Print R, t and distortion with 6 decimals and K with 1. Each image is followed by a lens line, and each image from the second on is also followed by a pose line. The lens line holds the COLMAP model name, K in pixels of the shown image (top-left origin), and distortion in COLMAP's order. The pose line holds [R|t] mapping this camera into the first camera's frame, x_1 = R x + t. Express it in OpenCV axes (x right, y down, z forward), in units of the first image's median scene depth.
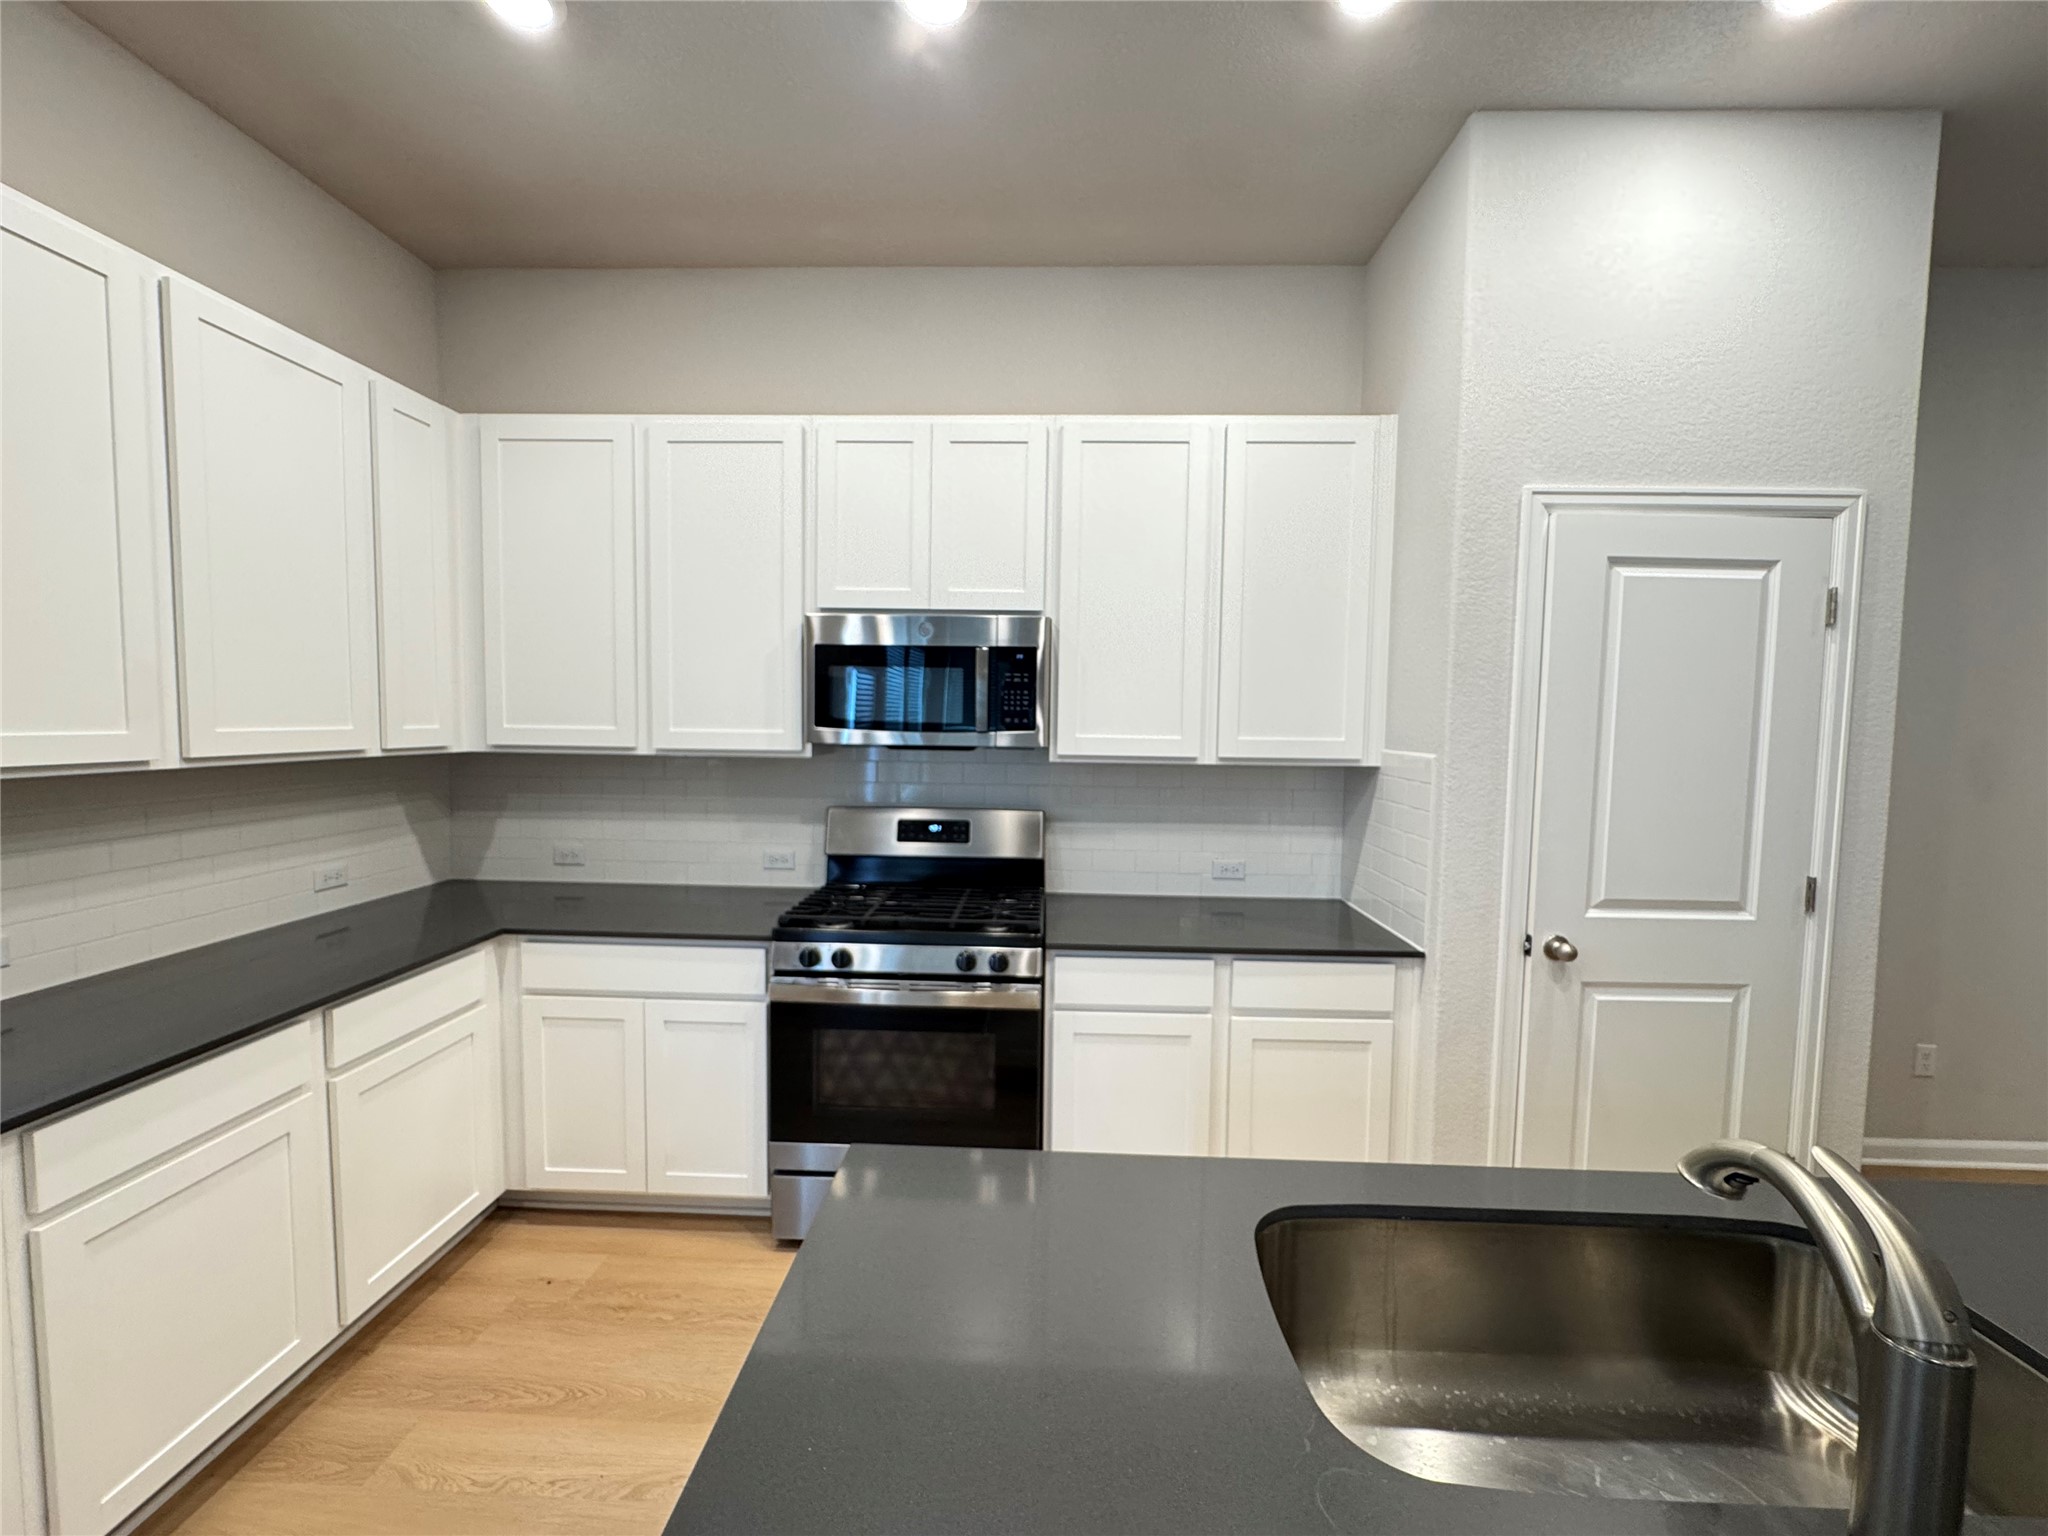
lens RADIAL K [[811.4, 0, 1022.5], [0, 811.4, 771.1], [0, 0, 1]] dist [-0.005951, 0.000380]
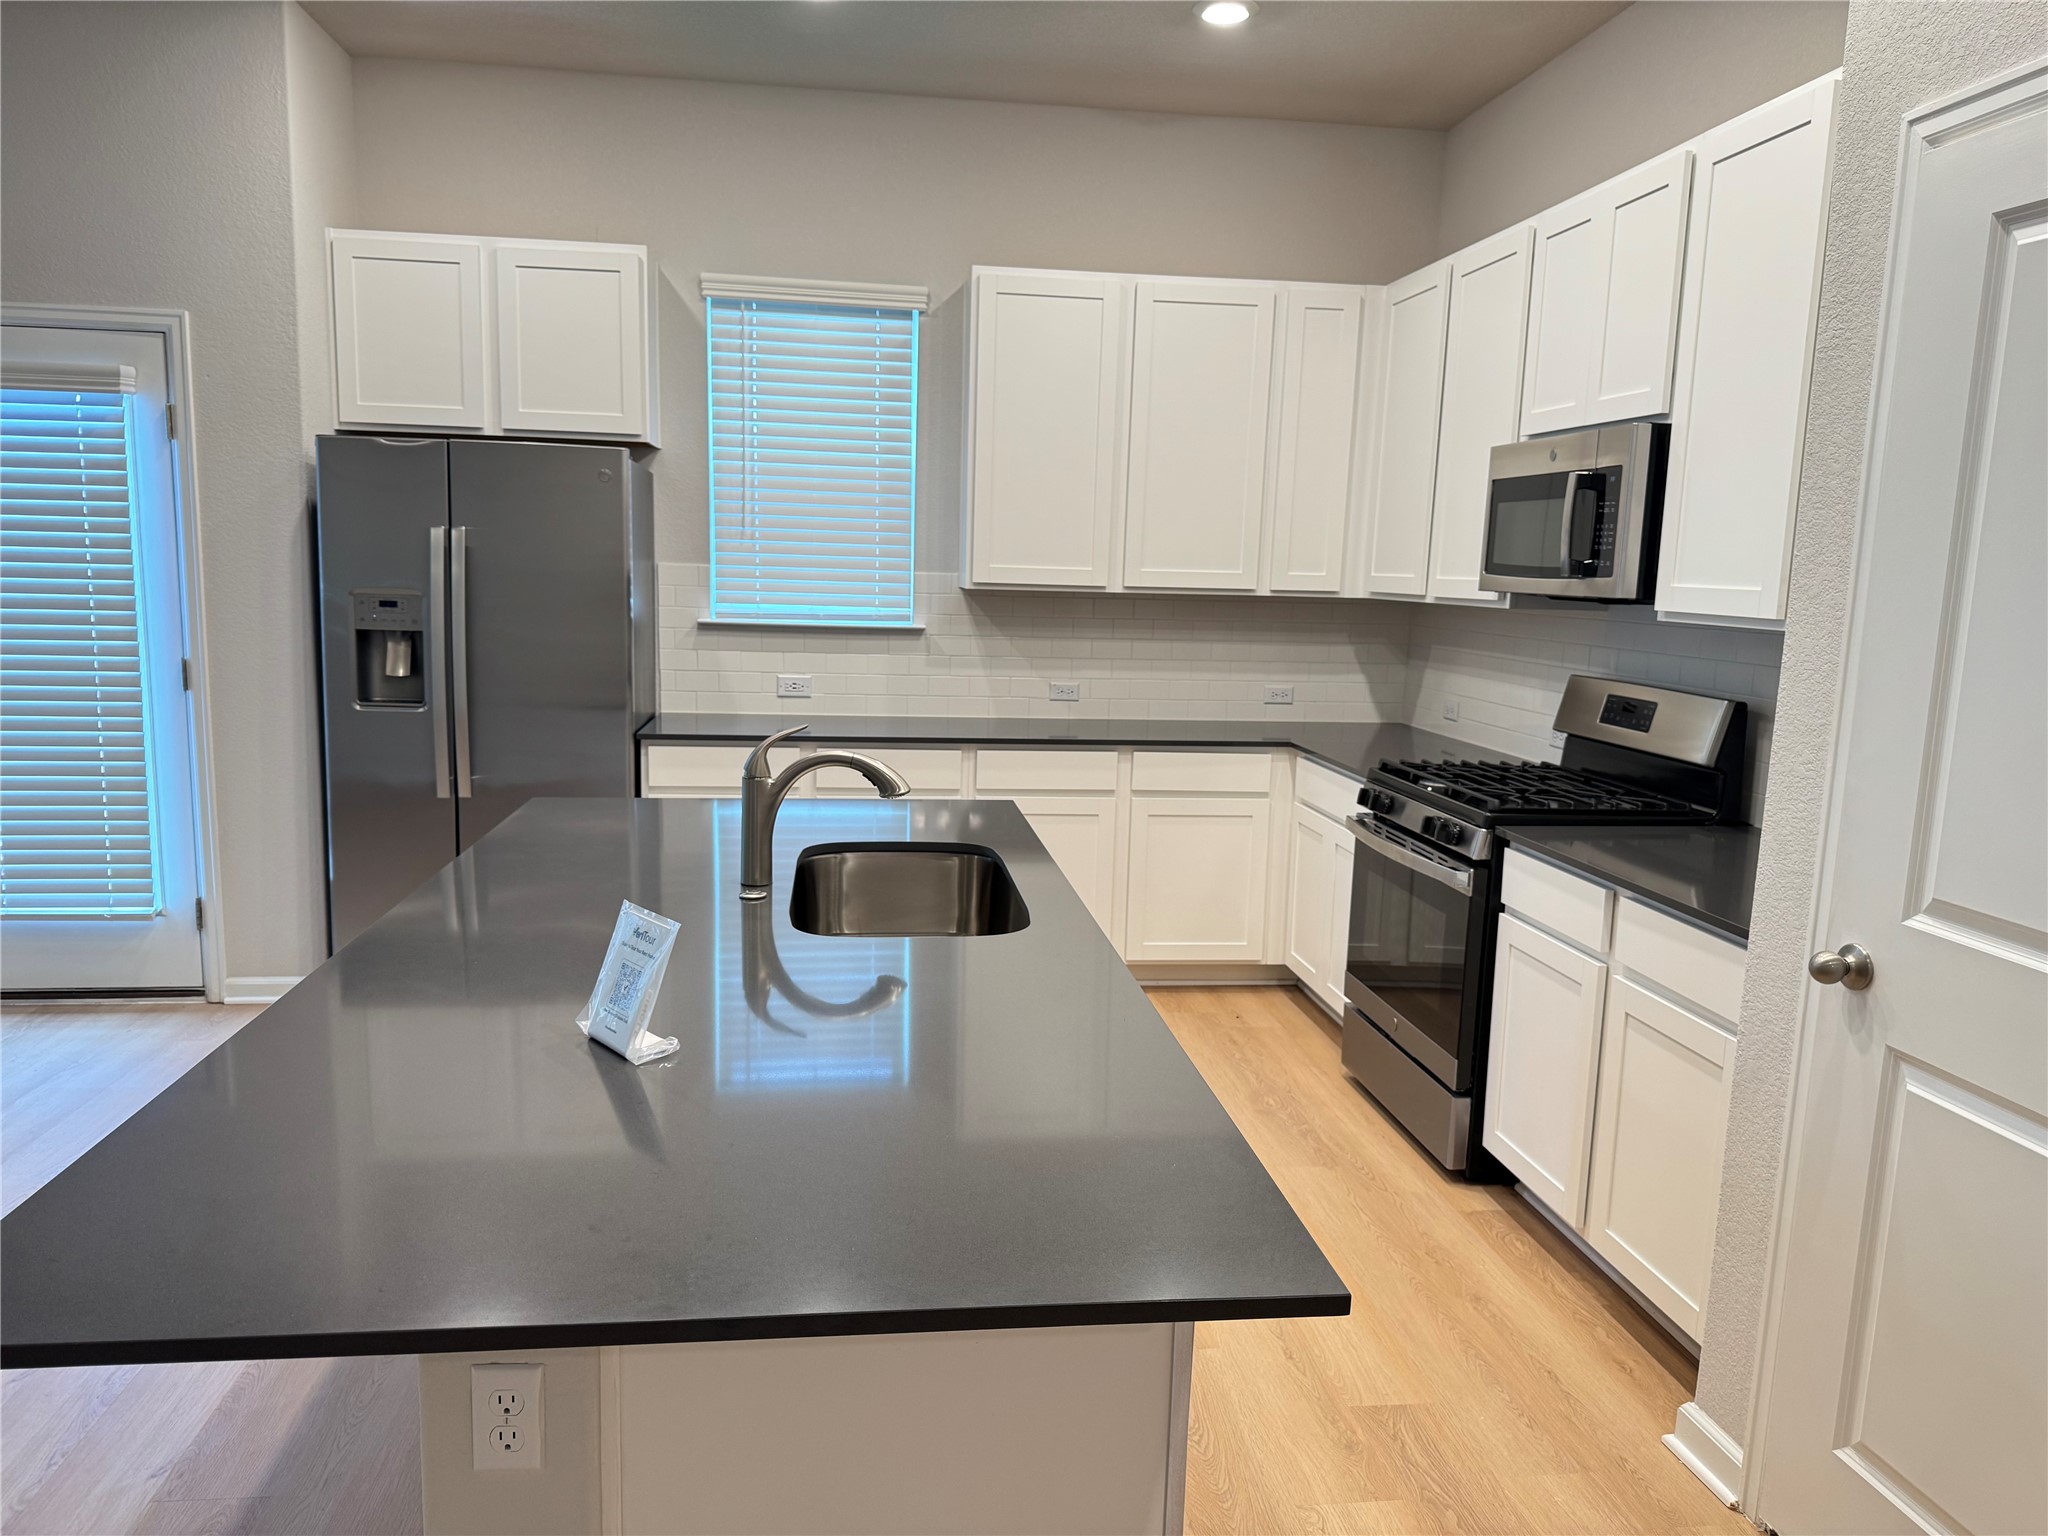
lens RADIAL K [[1425.3, 0, 1016.3], [0, 1425.3, 791.7], [0, 0, 1]] dist [0.046276, -0.062041]
pose [[0.157003, 0.146767, -0.976632, 1.361752], [-0.087604, 0.987067, 0.134252, 0.018693], [0.983705, 0.064479, 0.167830, 0.247365]]
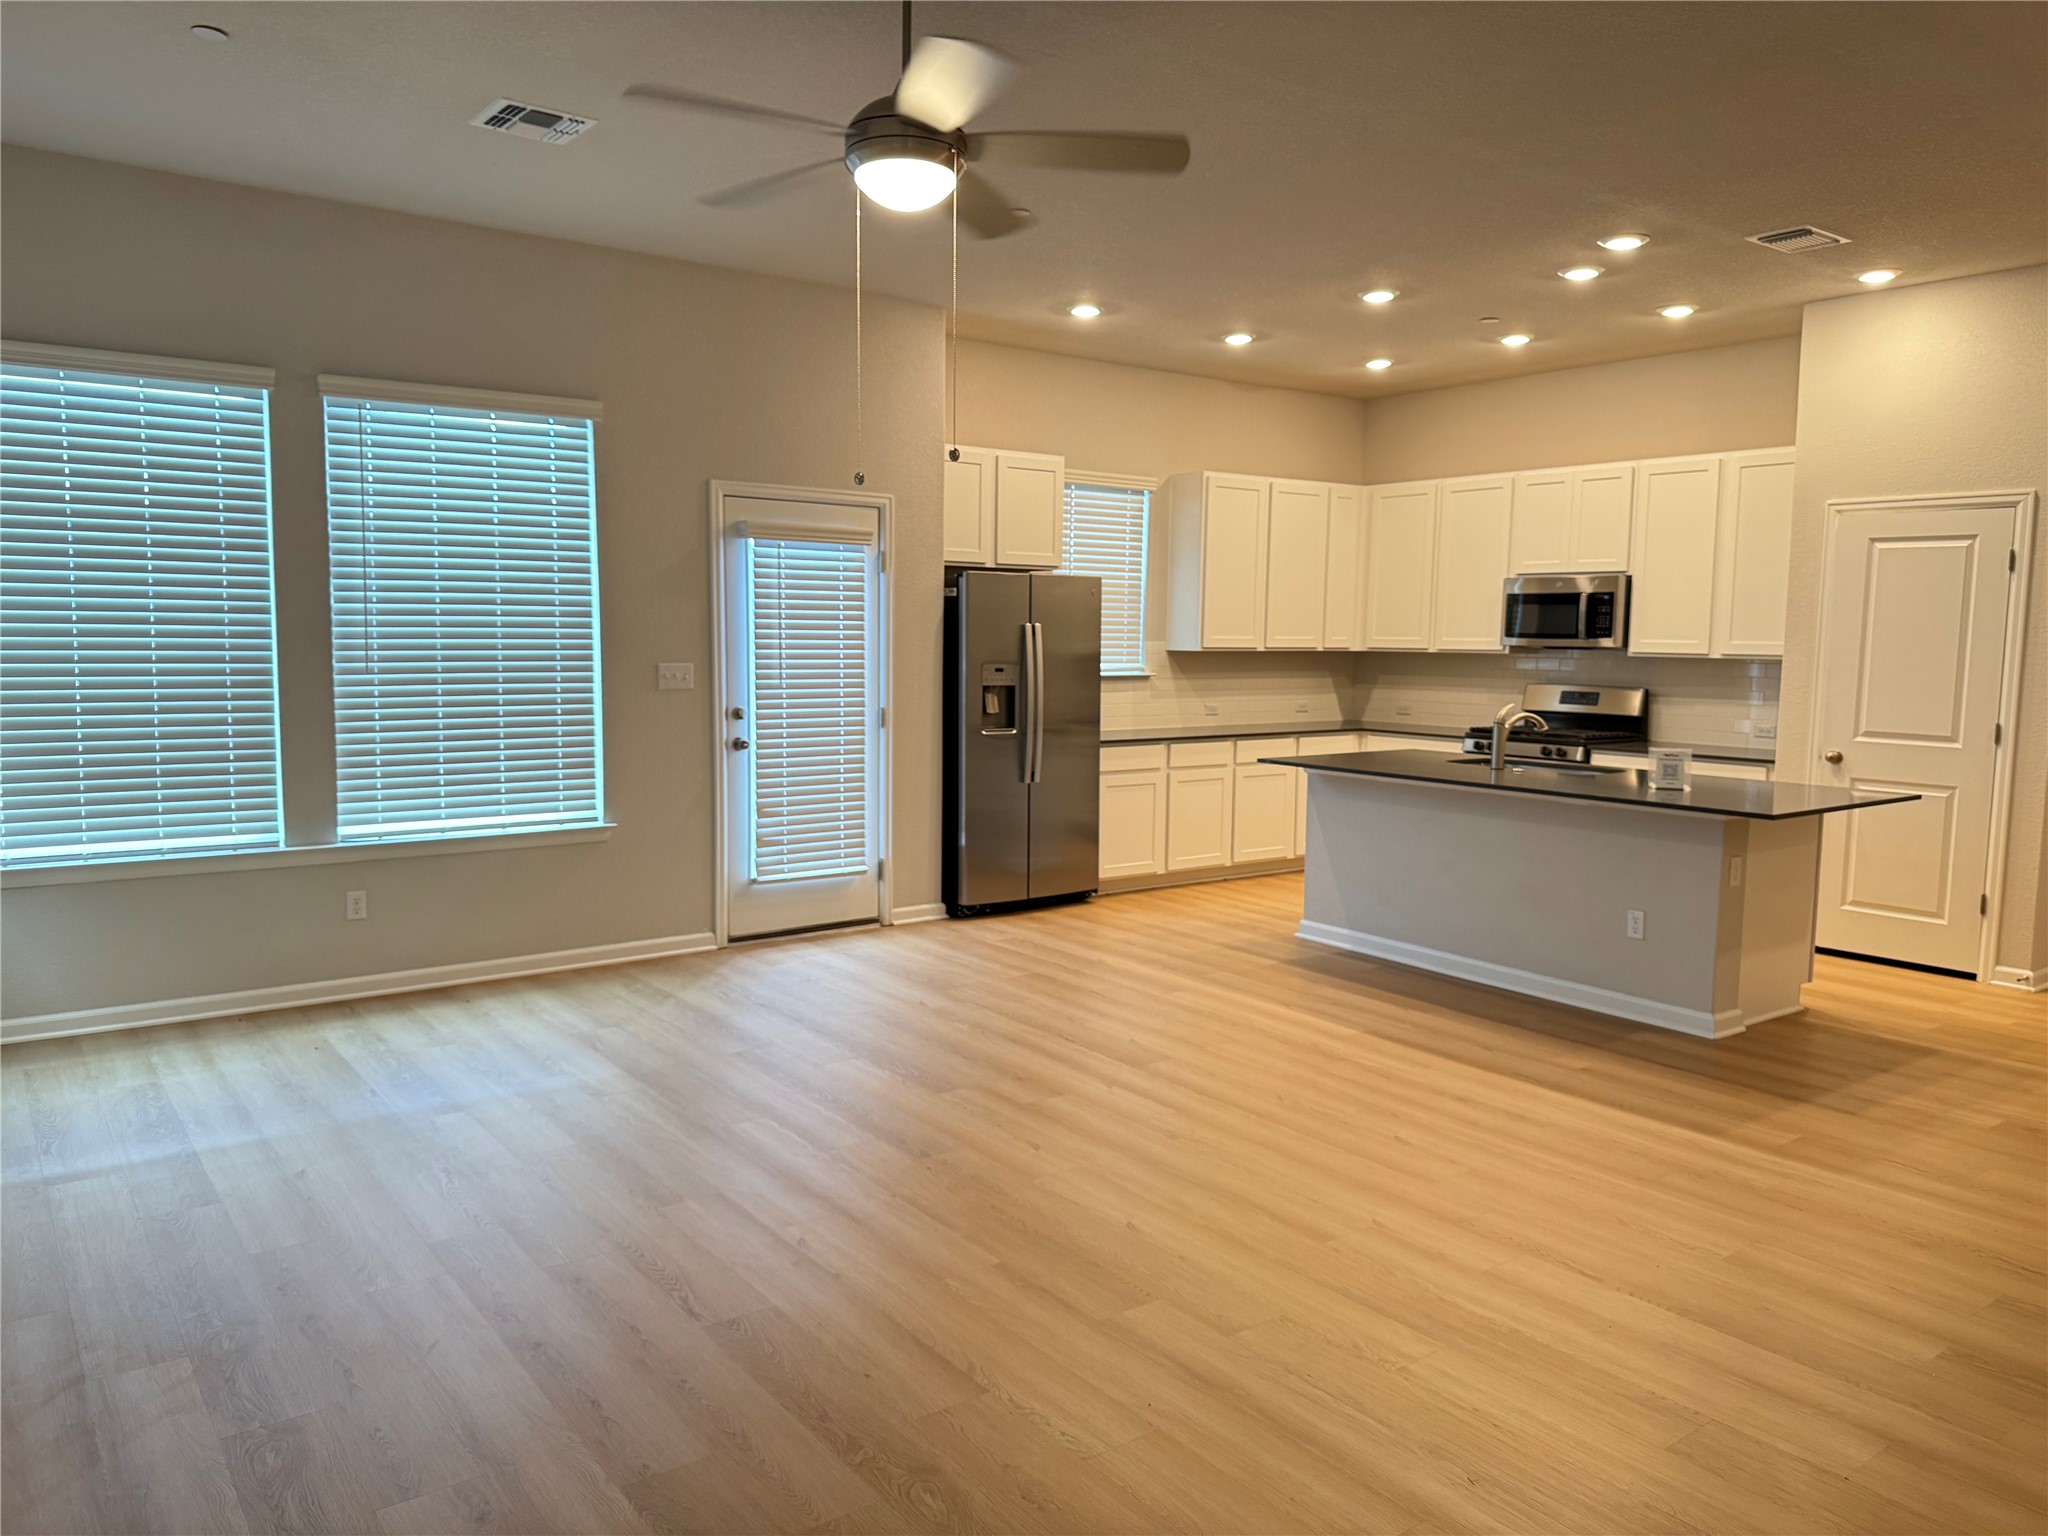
lens RADIAL K [[1425.3, 0, 1001.7], [0, 1425.3, 768.3], [0, 0, 1]] dist [0.046276, -0.062041]
pose [[0.610046, 0.067095, -0.789520, 1.855495], [-0.051817, 0.997654, 0.044745, 0.178404], [0.790670, 0.013614, 0.612092, -2.177006]]
